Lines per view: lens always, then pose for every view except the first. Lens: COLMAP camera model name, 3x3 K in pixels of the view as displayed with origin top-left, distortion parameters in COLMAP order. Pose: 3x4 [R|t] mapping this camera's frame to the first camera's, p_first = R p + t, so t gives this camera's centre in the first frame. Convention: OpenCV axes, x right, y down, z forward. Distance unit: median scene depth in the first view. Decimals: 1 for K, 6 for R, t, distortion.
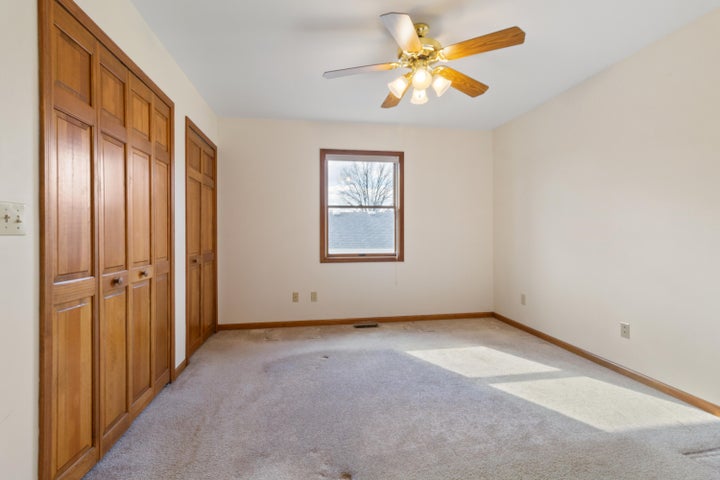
lens RADIAL K [[329.6, 0, 374.8], [0, 329.6, 244.5], [0, 0, 1]] dist [0.002539, -0.000087]
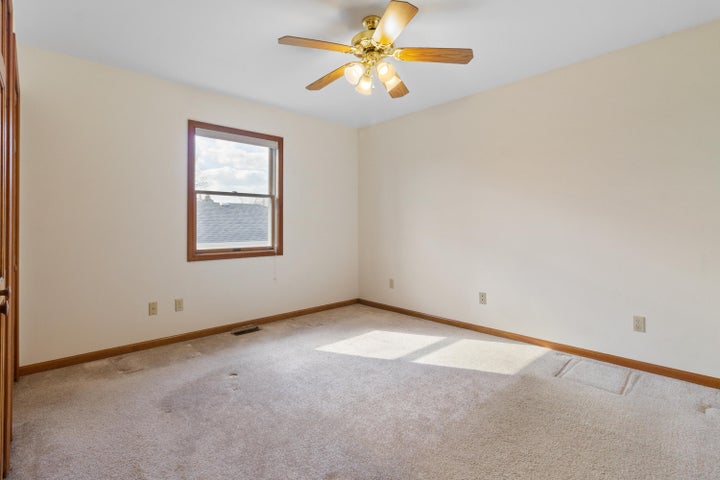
lens RADIAL K [[329.6, 0, 375.8], [0, 329.6, 230.2], [0, 0, 1]] dist [0.002539, -0.000087]
pose [[0.848761, -0.010401, 0.528674, -0.204651], [0.021137, 0.999675, -0.014268, 0.000575], [-0.528353, 0.023284, 0.848705, 0.077093]]
